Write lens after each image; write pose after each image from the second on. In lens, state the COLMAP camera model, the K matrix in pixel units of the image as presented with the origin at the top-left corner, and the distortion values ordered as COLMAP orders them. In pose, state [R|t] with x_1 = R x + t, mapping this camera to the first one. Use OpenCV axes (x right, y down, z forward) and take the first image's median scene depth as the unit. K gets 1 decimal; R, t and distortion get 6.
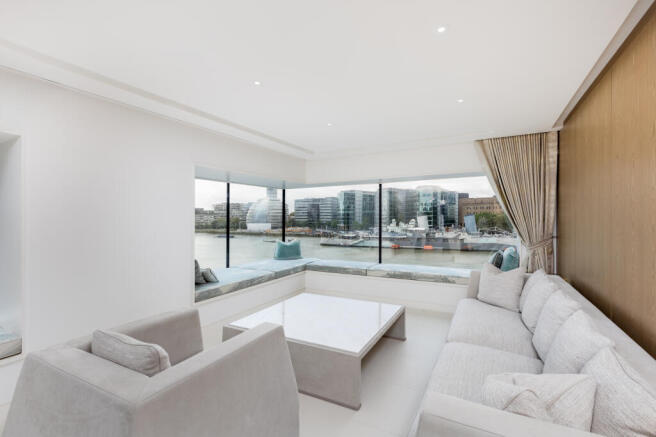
lens RADIAL K [[295.3, 0, 328.0], [0, 295.3, 218.5], [0, 0, 1]] dist [-0.000806, 0.000119]
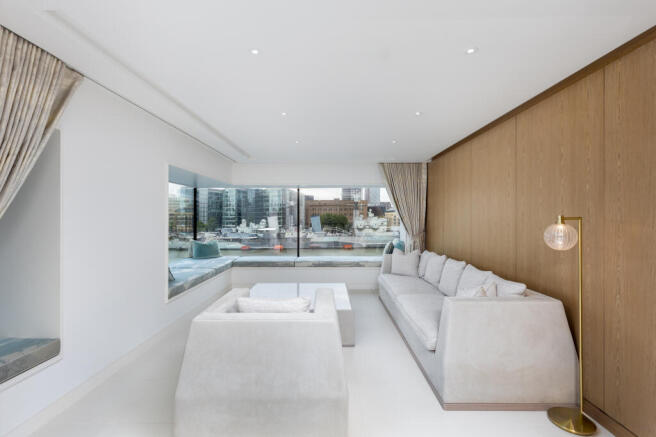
lens RADIAL K [[307.7, 0, 328.0], [0, 307.7, 218.5], [0, 0, 1]] dist [0.002500, 0.000305]
pose [[0.879709, 0.006878, 0.475463, -0.368785], [-0.006533, 0.999976, -0.002379, 0.004362], [-0.475467, -0.001014, 0.879733, -0.149153]]
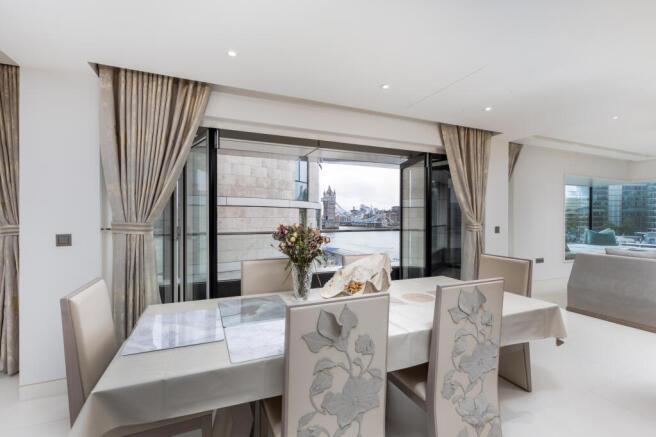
lens RADIAL K [[295.3, 0, 328.0], [0, 295.3, 218.5], [0, 0, 1]] dist [-0.000806, 0.000119]
pose [[0.789263, 0.010936, -0.613958, -0.379454], [-0.009518, 0.999939, 0.005574, 0.045237], [0.613982, 0.001444, 0.789319, -0.843064]]
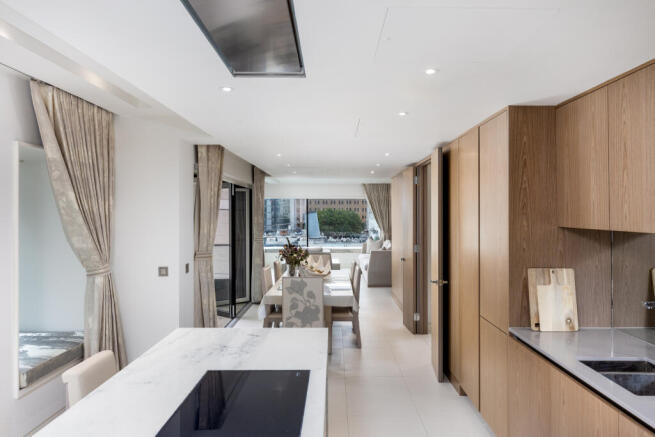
lens RADIAL K [[479.5, 0, 327.5], [0, 479.5, 218.5], [0, 0, 1]] dist [-0.000293, -0.000076]
pose [[0.882110, 0.001101, 0.471042, -1.219507], [-0.002686, 0.999993, 0.002692, -0.021945], [-0.471036, -0.003640, 0.882107, -1.744303]]
